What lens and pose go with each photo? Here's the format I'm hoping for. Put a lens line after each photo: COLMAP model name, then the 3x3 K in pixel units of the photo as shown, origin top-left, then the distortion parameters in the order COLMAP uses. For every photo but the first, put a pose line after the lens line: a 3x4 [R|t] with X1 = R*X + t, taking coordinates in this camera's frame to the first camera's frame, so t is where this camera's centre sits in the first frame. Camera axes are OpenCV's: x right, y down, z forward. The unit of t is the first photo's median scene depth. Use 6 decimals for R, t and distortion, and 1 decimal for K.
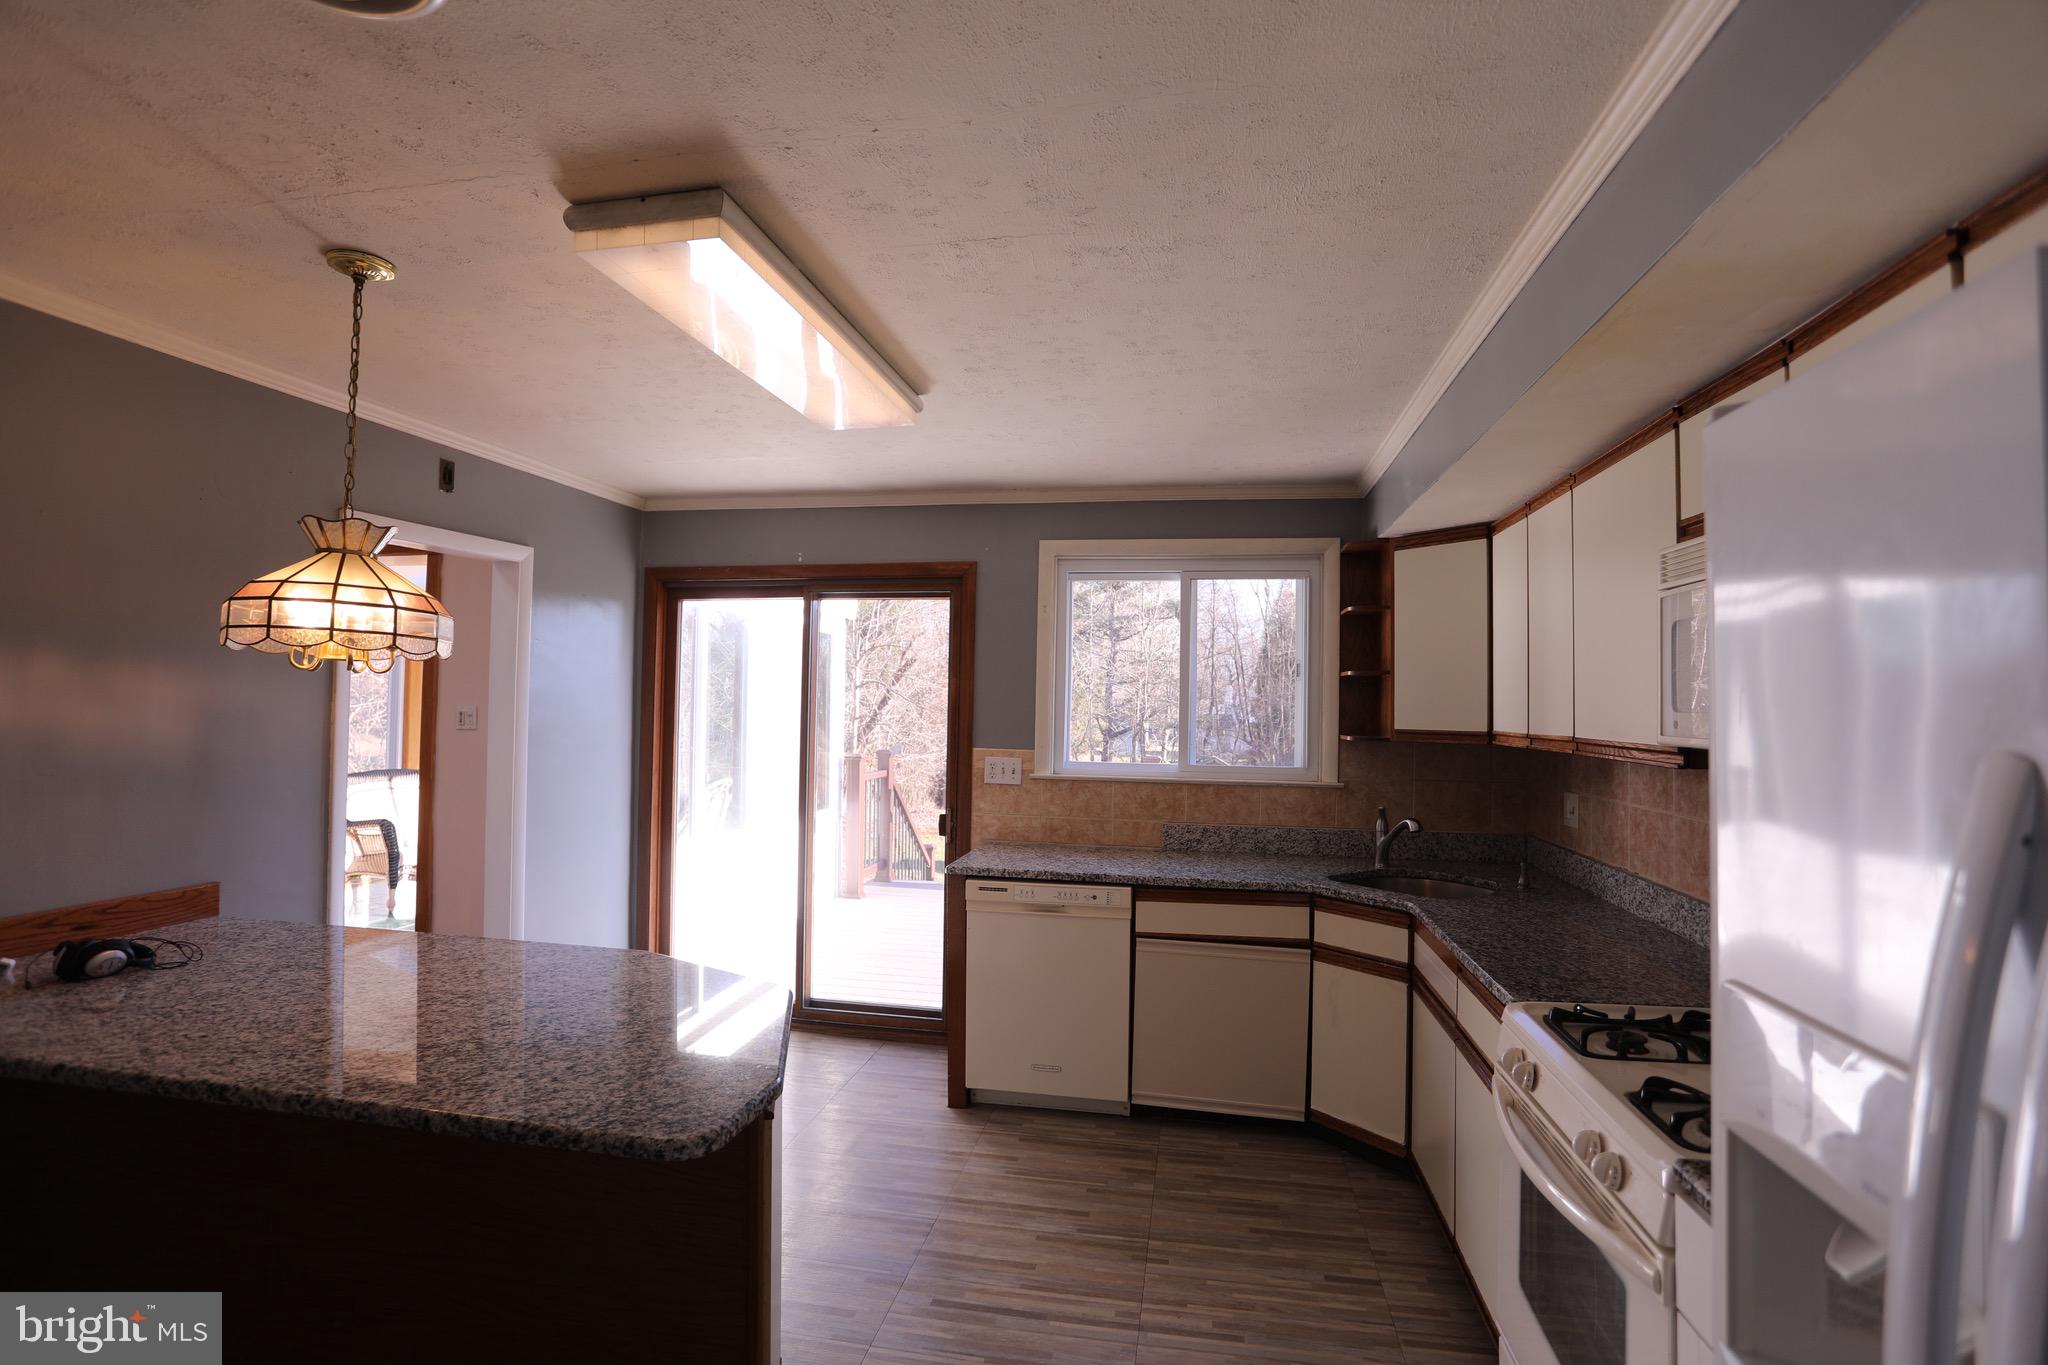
lens RADIAL K [[999.3, 0, 1016.9], [0, 999.3, 685.4], [0, 0, 1]] dist [-0.062192, 0.027866]
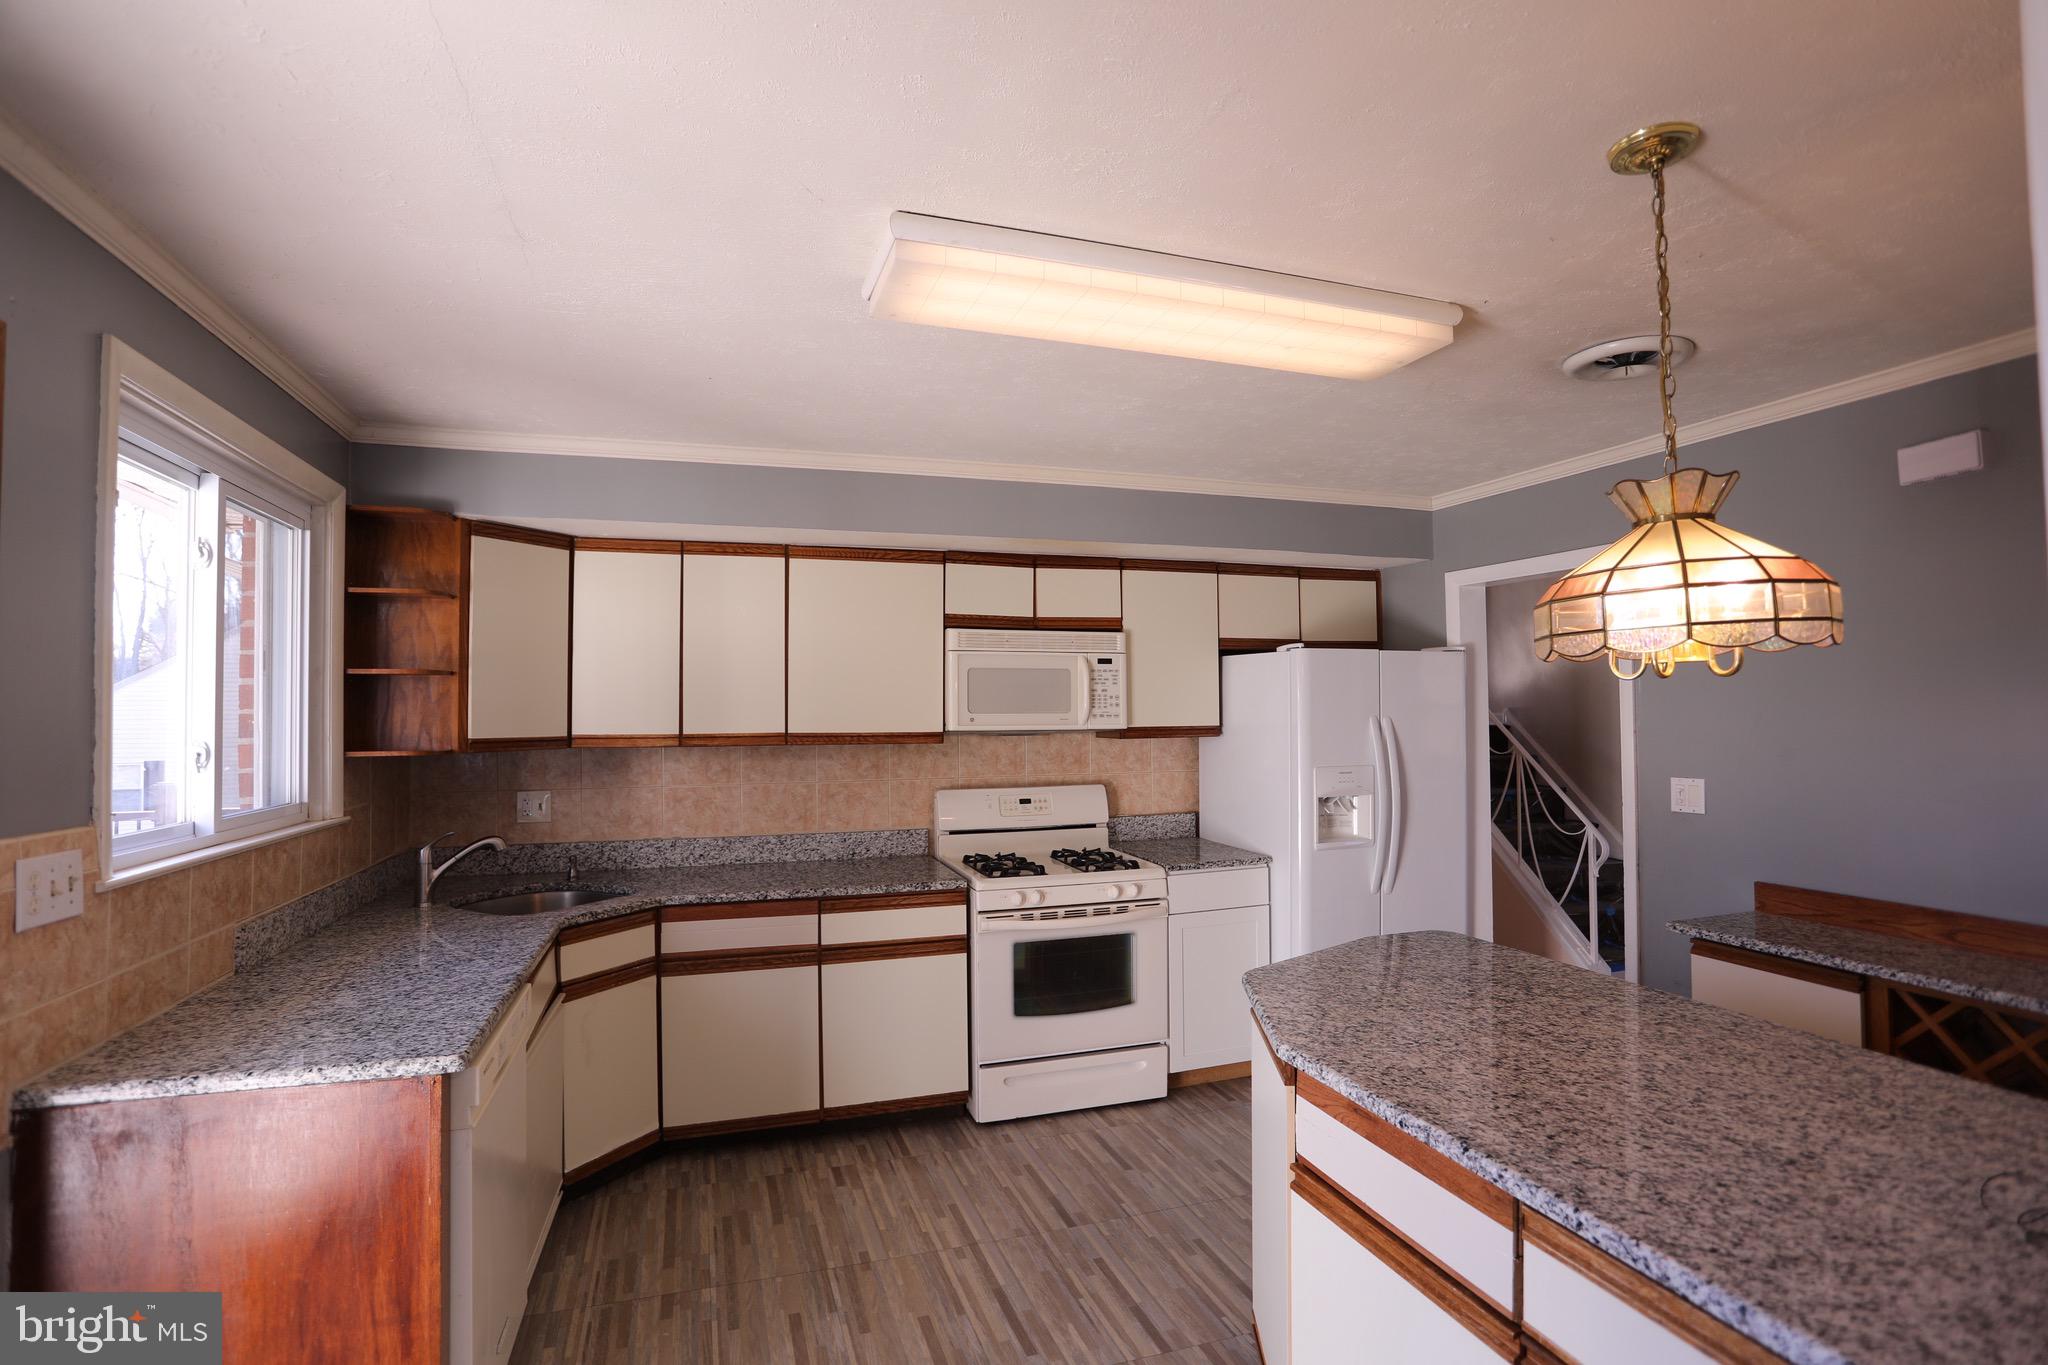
lens RADIAL K [[999.3, 0, 1016.9], [0, 999.3, 685.4], [0, 0, 1]] dist [-0.062192, 0.027866]
pose [[-0.484292, 0.015677, 0.874766, -0.949346], [-0.017783, 0.999457, -0.027757, 0.019905], [-0.874725, -0.028998, -0.483750, 1.558210]]
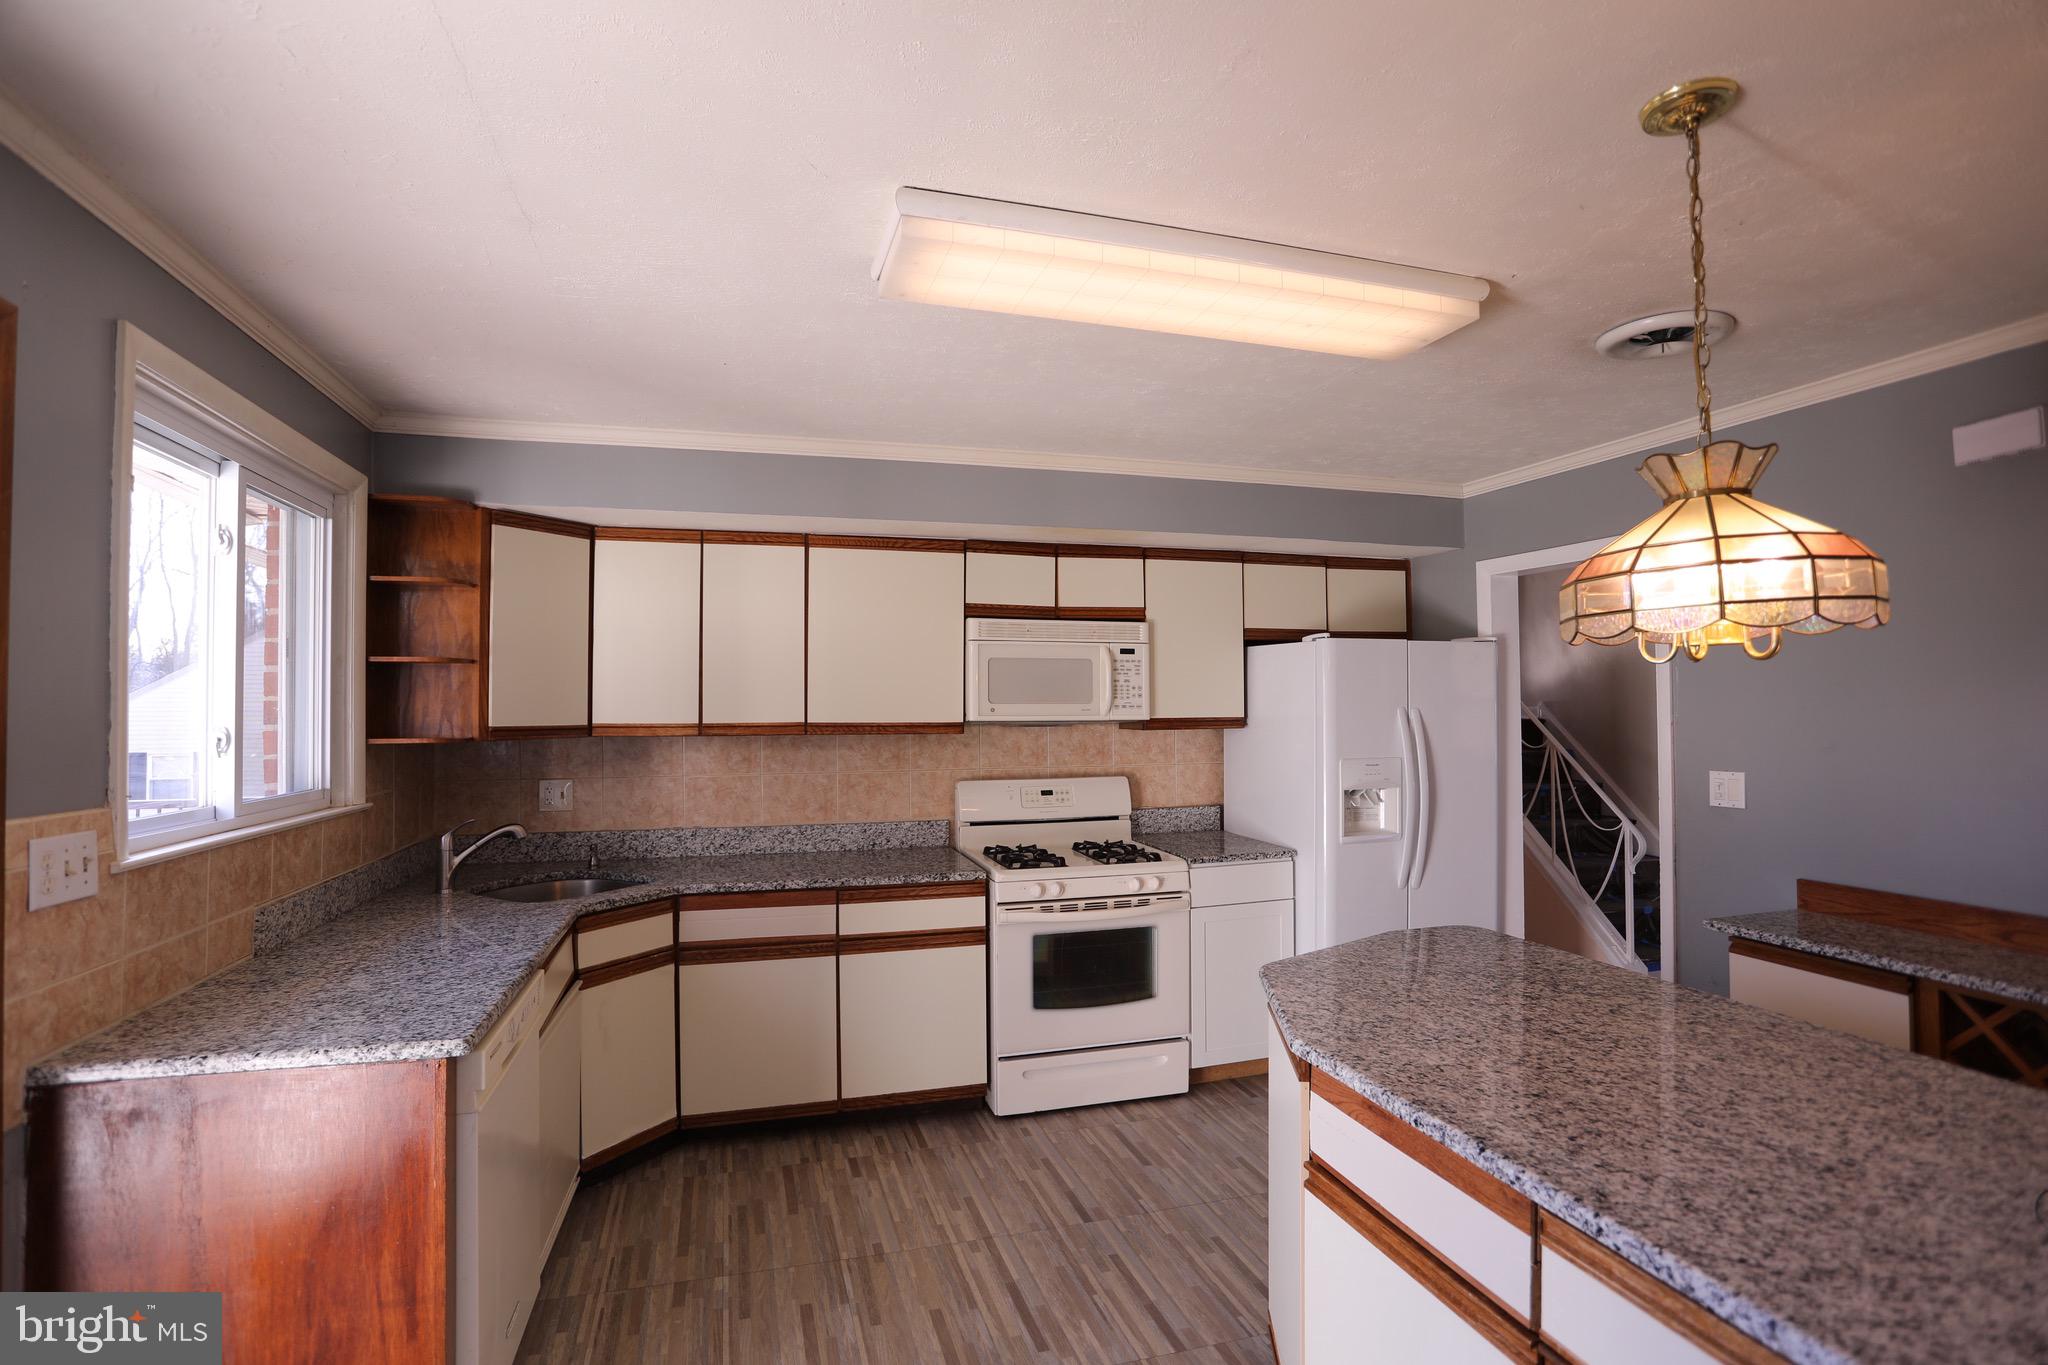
lens RADIAL K [[999.3, 0, 1016.9], [0, 999.3, 685.4], [0, 0, 1]] dist [-0.062192, 0.027866]
pose [[-0.456180, 0.010345, 0.889827, -0.944210], [-0.020562, 0.999543, -0.022162, 0.027209], [-0.889650, -0.028407, -0.455759, 1.534596]]
